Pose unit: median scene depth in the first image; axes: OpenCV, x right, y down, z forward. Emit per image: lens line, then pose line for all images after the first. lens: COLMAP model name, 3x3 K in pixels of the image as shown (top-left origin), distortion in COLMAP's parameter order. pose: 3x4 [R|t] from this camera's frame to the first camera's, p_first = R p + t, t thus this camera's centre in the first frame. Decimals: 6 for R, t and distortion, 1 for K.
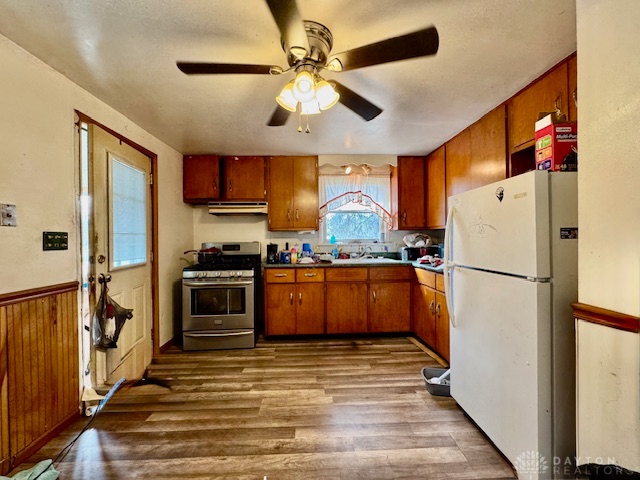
lens RADIAL K [[256.6, 0, 320.1], [0, 256.6, 239.6], [0, 0, 1]] dist [-0.002673, 0.000412]
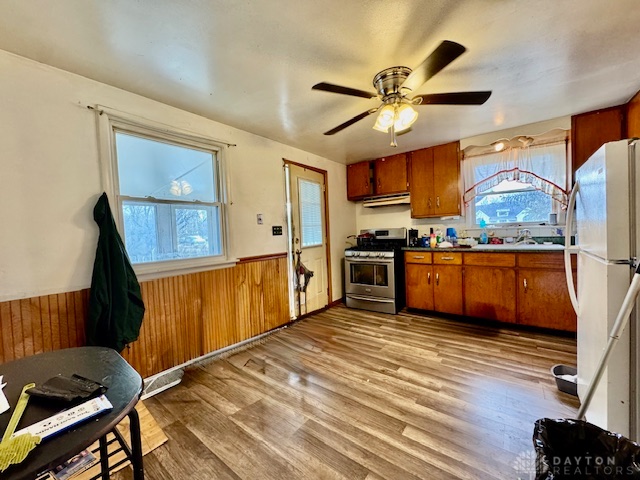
lens RADIAL K [[256.6, 0, 319.4], [0, 256.6, 239.9], [0, 0, 1]] dist [-0.002673, 0.000412]
pose [[0.764642, 0.001886, -0.644453, 0.268262], [0.031349, 0.998703, 0.040118, 0.004399], [0.643693, -0.050878, 0.763591, -0.161700]]
